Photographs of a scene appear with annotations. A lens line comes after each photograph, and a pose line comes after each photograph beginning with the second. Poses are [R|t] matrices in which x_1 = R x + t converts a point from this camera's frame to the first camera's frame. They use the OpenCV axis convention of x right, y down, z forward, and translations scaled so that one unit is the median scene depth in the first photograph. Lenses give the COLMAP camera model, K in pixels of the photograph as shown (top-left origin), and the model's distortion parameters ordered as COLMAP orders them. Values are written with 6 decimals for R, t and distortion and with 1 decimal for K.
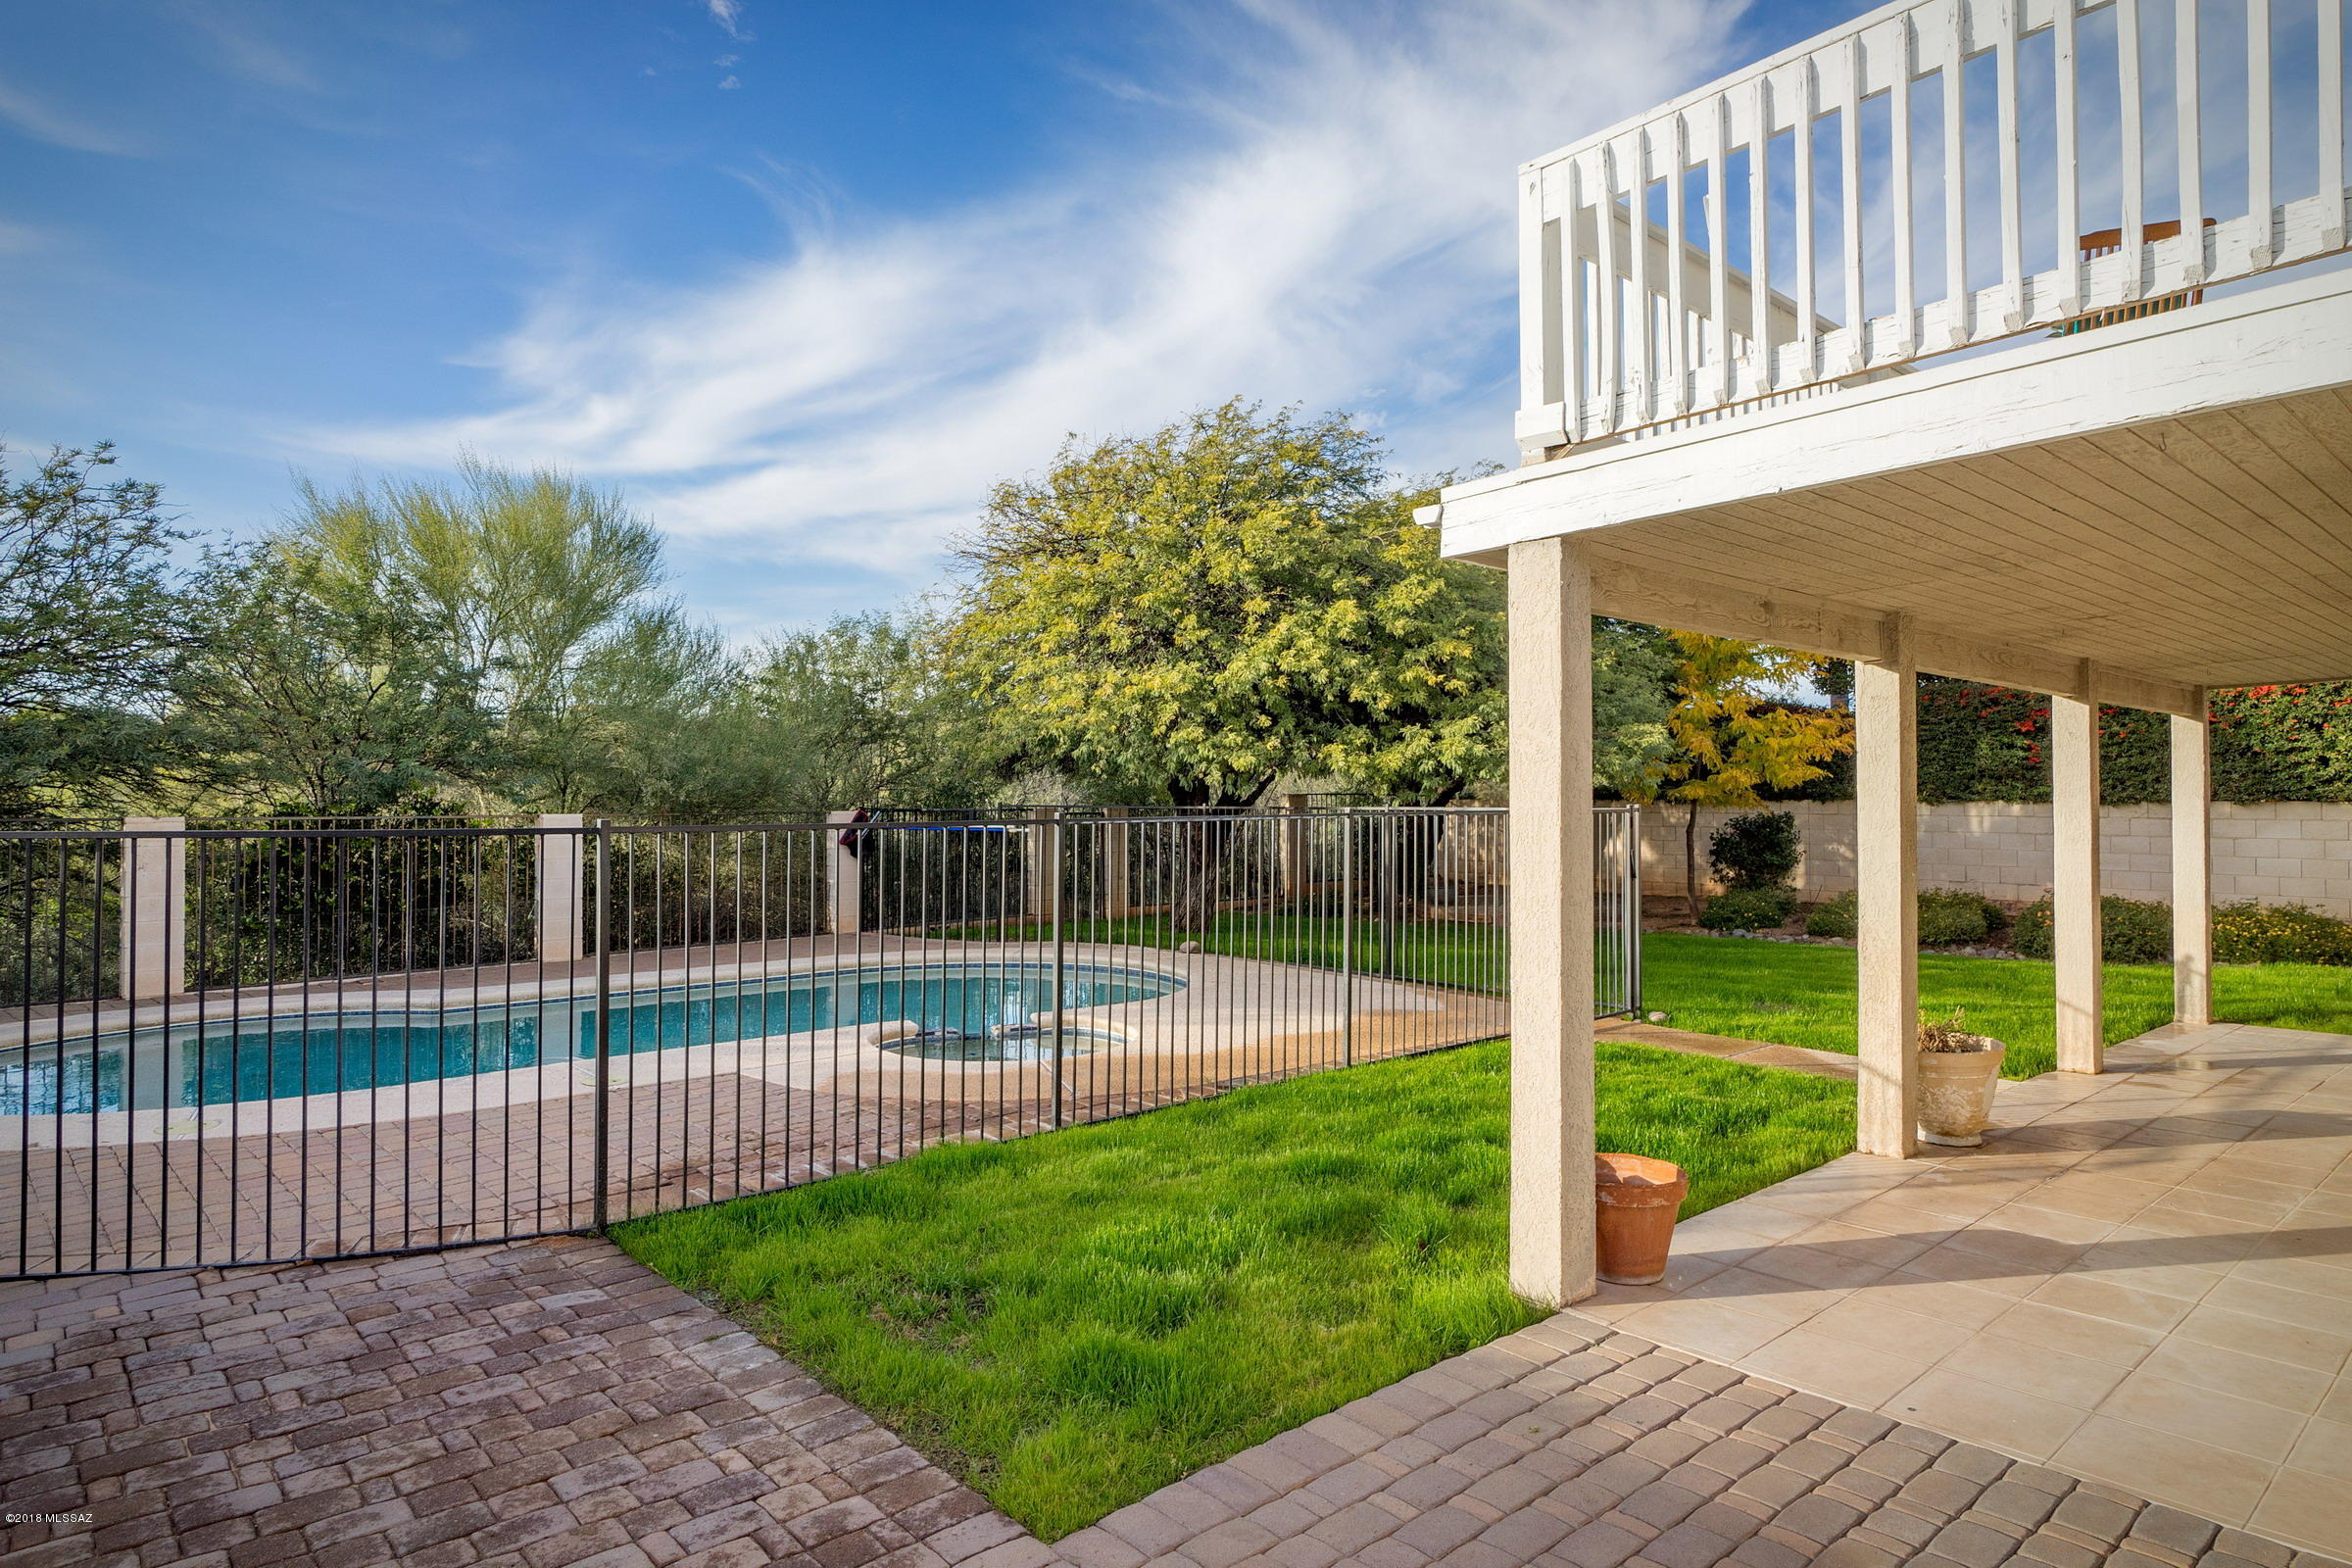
lens RADIAL K [[1312.0, 0, 1176.0], [0, 1312.0, 784.0], [0, 0, 1]] dist [-0.001368, 0.002064]
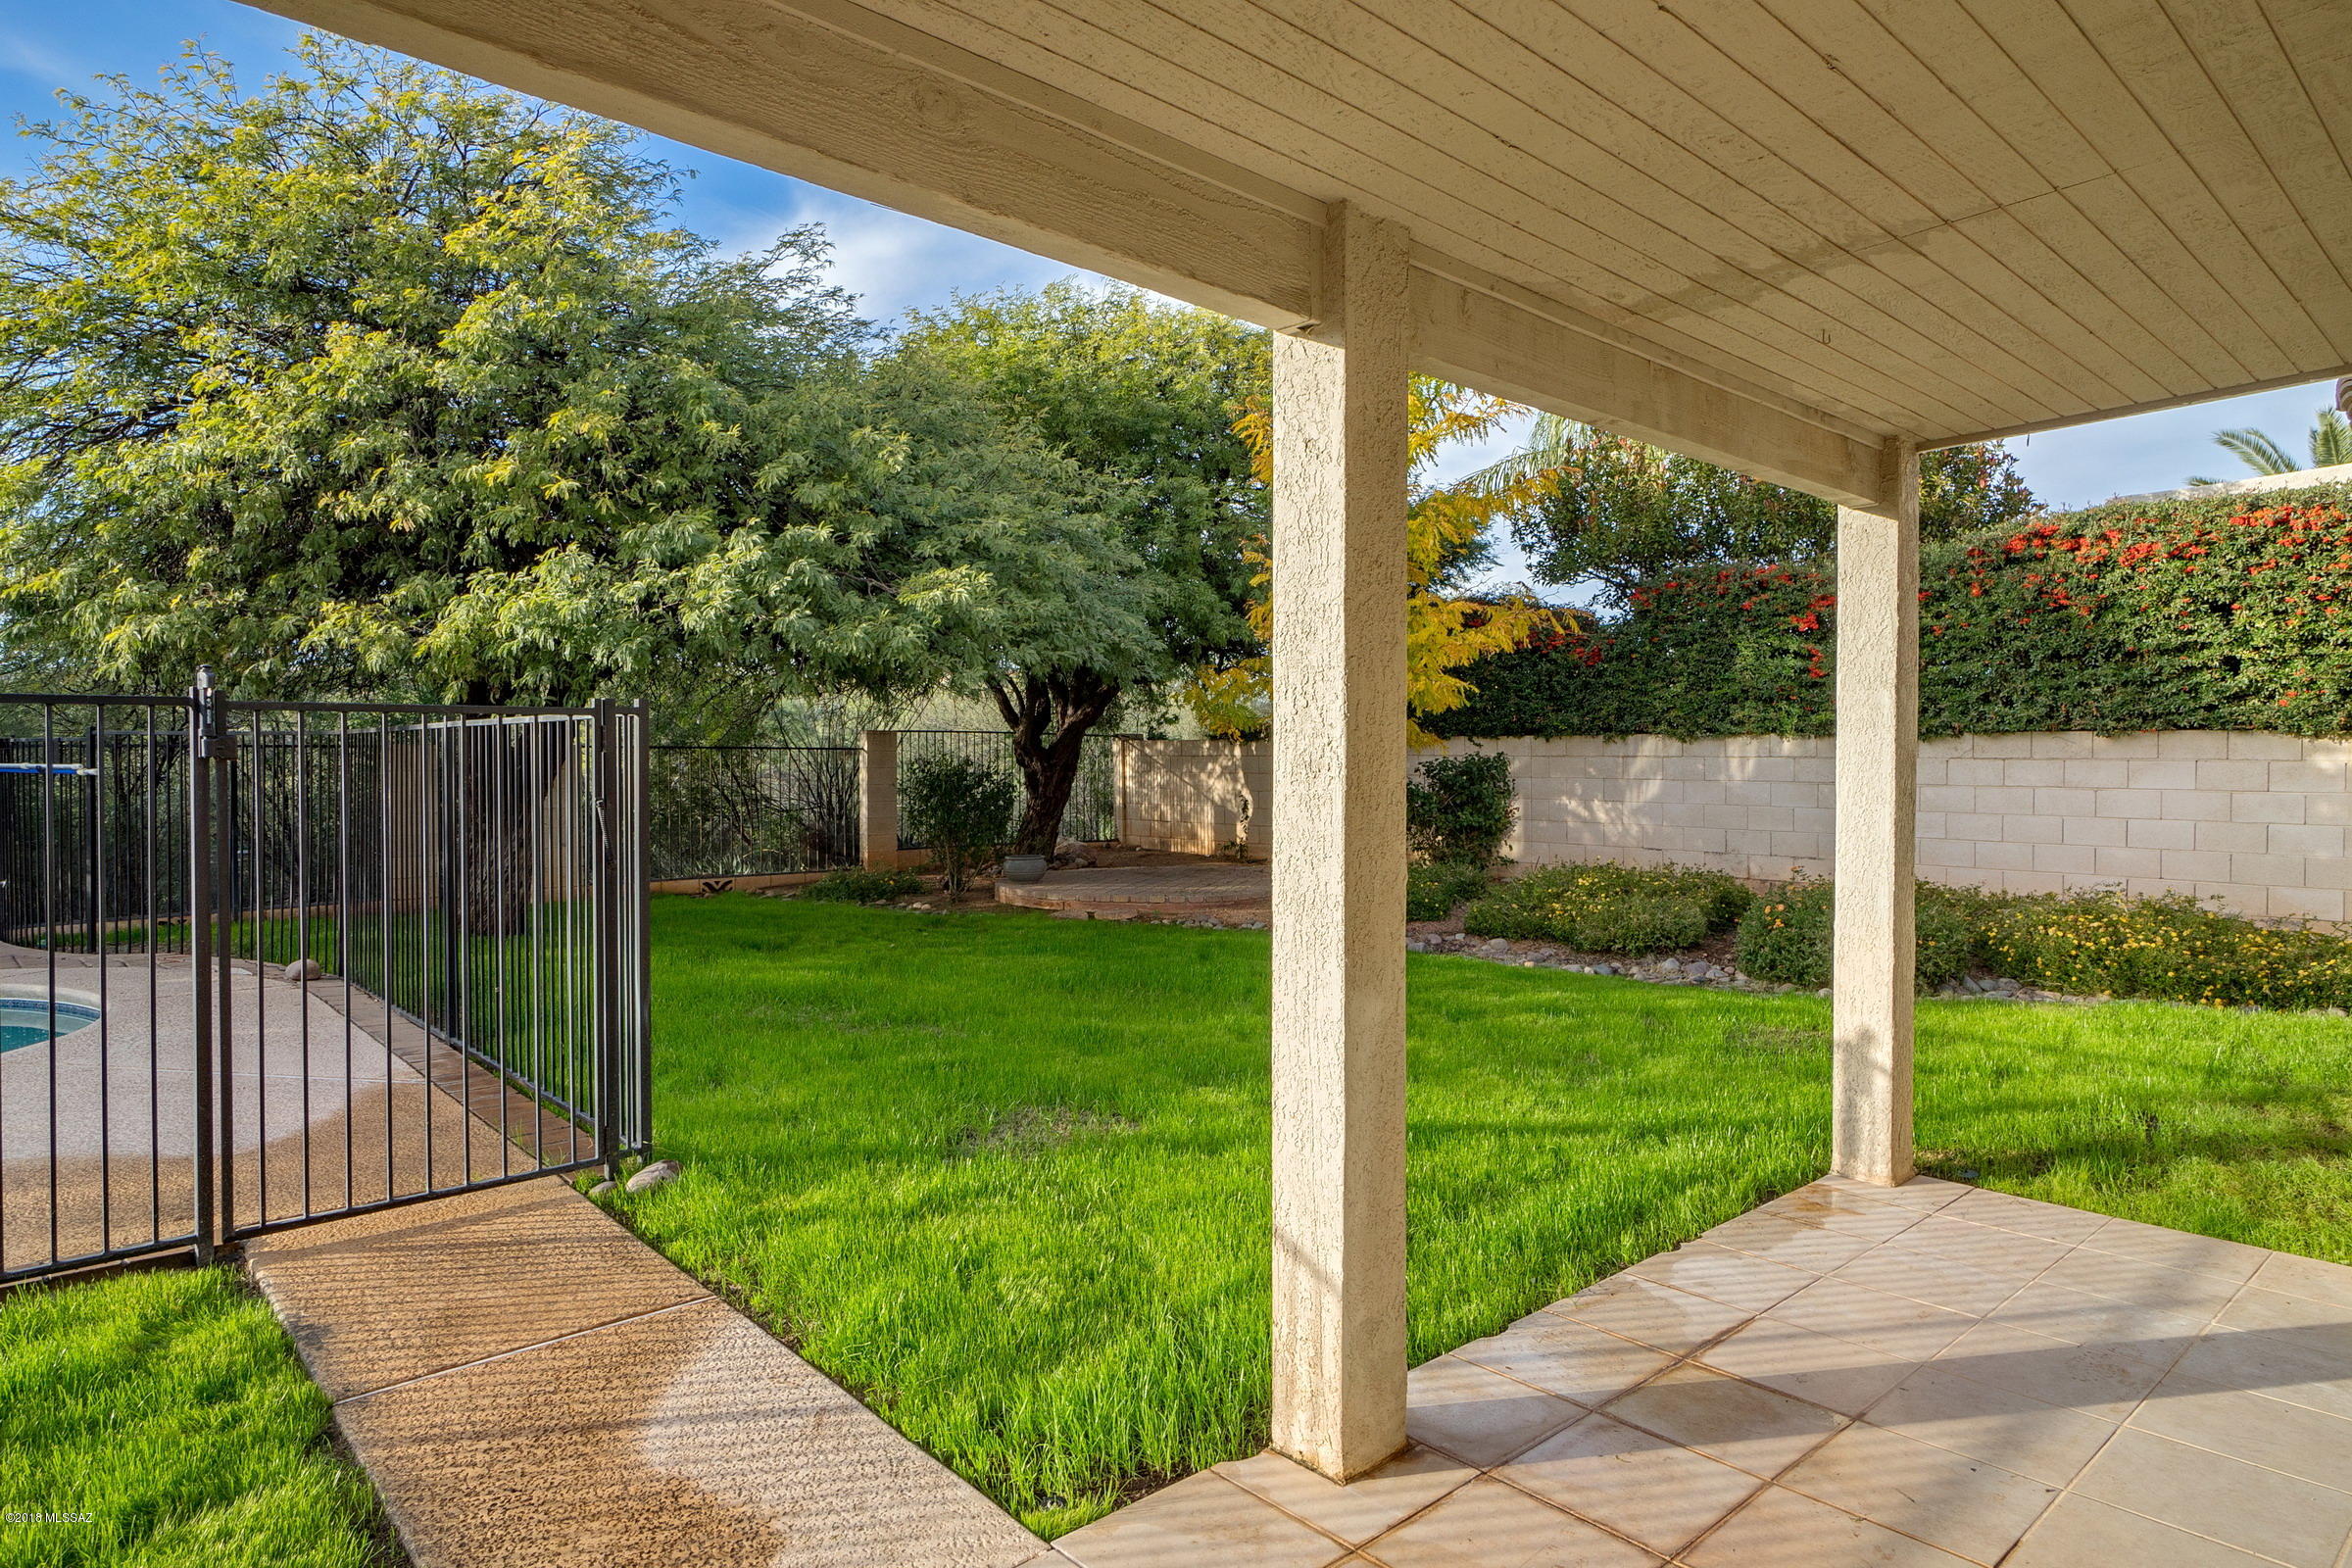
lens RADIAL K [[1276.7, 0, 1176.0], [0, 1276.7, 784.0], [0, 0, 1]] dist [-0.004968, -0.001902]
pose [[0.999982, 0.002643, -0.005446, 0.370012], [-0.002464, 0.999465, 0.032622, 0.020402], [0.005530, -0.032608, 0.999453, 0.385240]]
